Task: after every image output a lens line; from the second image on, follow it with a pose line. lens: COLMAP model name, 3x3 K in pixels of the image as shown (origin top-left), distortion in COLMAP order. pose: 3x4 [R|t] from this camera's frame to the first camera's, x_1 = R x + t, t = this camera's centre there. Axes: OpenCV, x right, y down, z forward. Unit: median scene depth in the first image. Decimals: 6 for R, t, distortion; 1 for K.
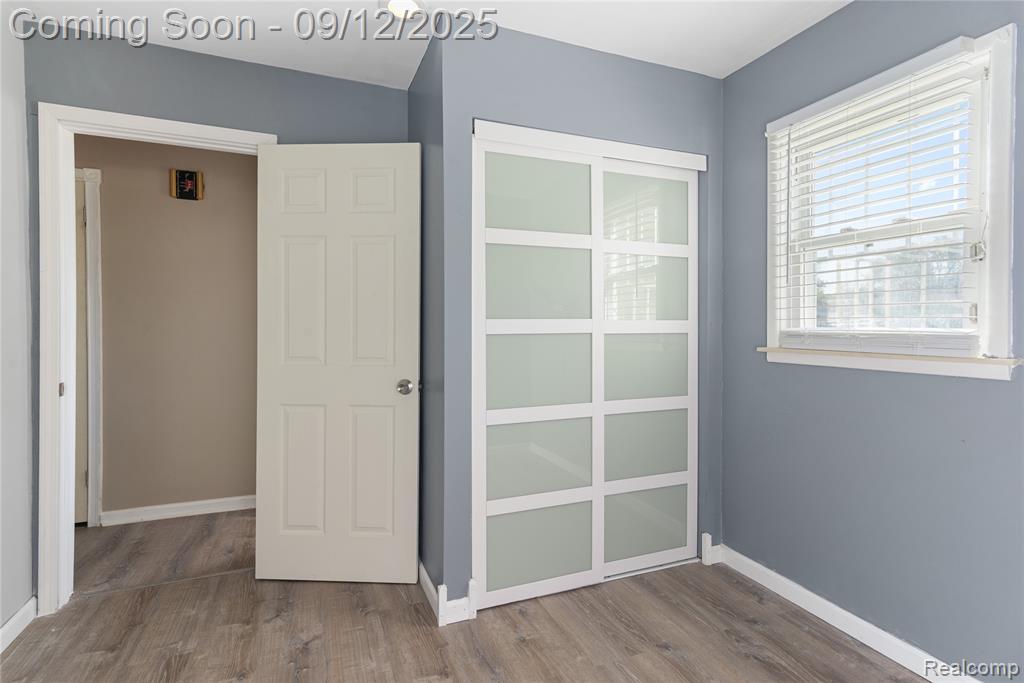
lens RADIAL K [[497.3, 0, 507.4], [0, 497.3, 334.8], [0, 0, 1]] dist [0.012628, 0.002697]
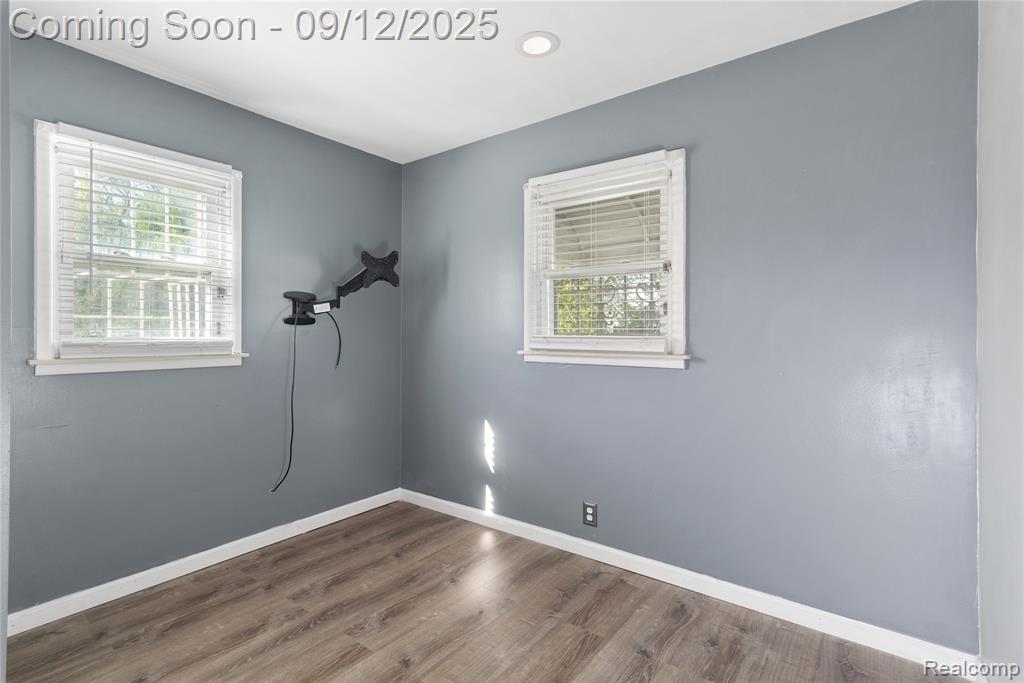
lens RADIAL K [[497.3, 0, 507.9], [0, 497.3, 341.7], [0, 0, 1]] dist [0.012628, 0.002697]
pose [[-0.530446, -0.015250, 0.847582, -0.806784], [0.008969, 0.999681, 0.023599, -0.023944], [-0.847671, 0.020120, -0.530140, 0.873708]]
